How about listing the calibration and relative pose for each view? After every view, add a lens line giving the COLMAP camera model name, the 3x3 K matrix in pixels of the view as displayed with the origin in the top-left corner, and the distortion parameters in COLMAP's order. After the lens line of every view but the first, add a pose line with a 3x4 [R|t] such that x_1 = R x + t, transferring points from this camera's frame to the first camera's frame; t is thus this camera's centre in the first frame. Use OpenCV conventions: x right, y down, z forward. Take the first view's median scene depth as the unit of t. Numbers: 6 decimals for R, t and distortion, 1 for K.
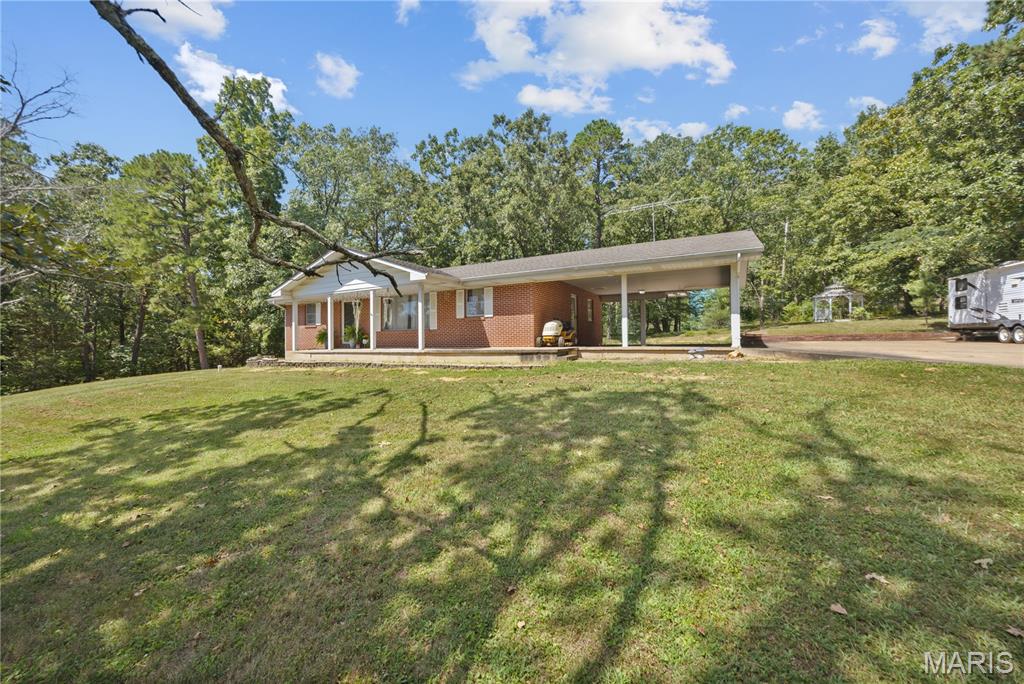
lens RADIAL K [[396.5, 0, 512.0], [0, 396.5, 342.0], [0, 0, 1]] dist [0.002656, 0.000319]
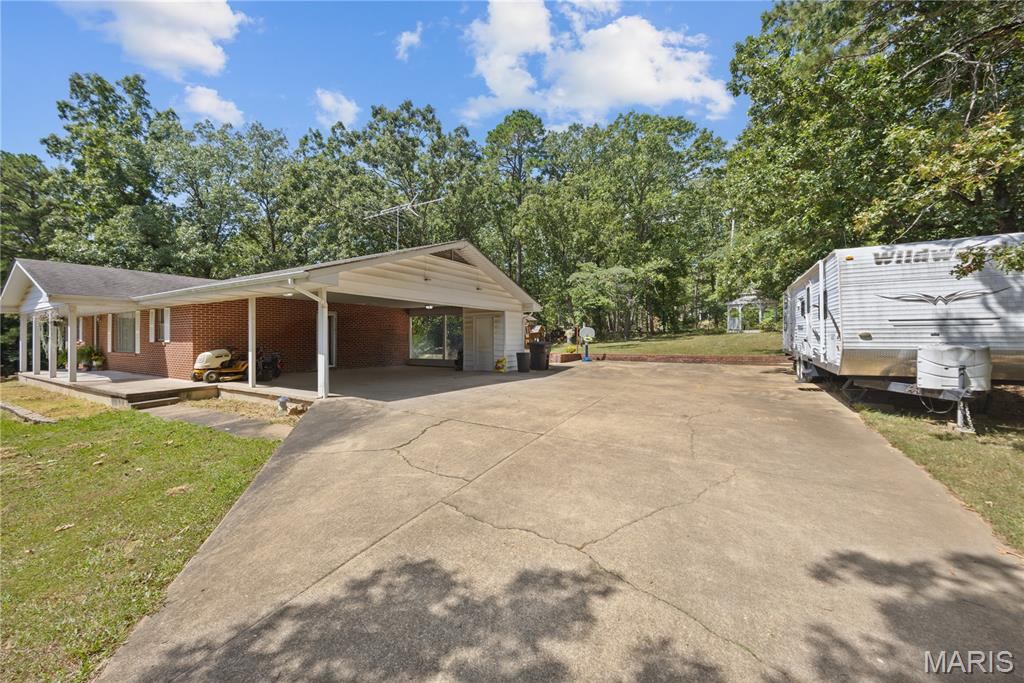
lens RADIAL K [[396.5, 0, 512.0], [0, 396.5, 341.5], [0, 0, 1]] dist [0.002656, 0.000319]
pose [[0.998894, 0.006724, -0.046532, 0.510857], [-0.006246, 0.999926, 0.010412, -0.056158], [0.046598, -0.010110, 0.998863, 0.134389]]
